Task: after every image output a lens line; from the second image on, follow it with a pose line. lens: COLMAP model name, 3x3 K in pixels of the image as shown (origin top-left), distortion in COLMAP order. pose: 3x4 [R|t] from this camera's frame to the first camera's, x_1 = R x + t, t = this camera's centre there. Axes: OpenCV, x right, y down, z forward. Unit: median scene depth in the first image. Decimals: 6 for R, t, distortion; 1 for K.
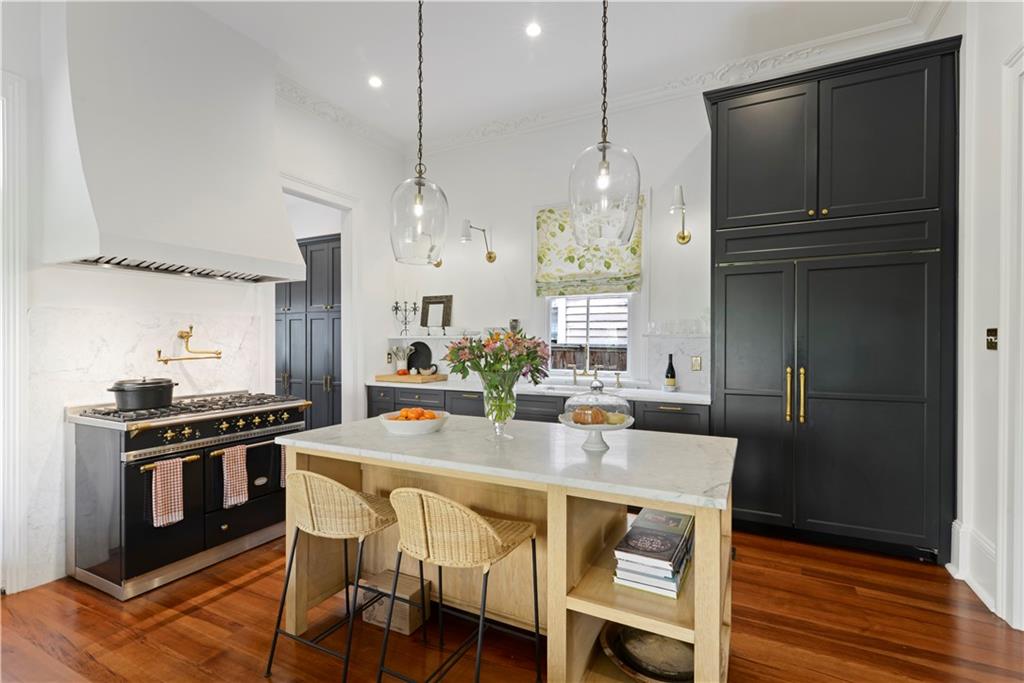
lens RADIAL K [[477.2, 0, 509.9], [0, 477.2, 338.8], [0, 0, 1]] dist [-0.002790, -0.000451]
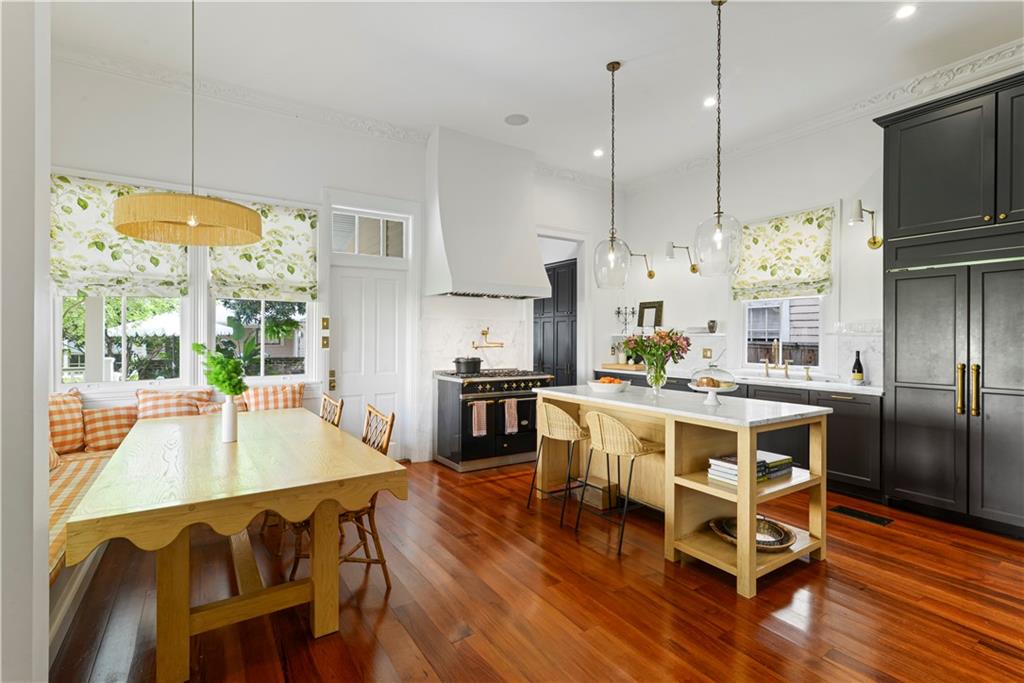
lens RADIAL K [[477.2, 0, 509.9], [0, 477.2, 338.8], [0, 0, 1]] dist [-0.002790, -0.000451]
pose [[0.873640, 0.007567, -0.486514, 0.231297], [-0.006204, 0.999971, 0.004414, 0.005510], [0.486534, -0.000838, 0.873662, -0.460655]]
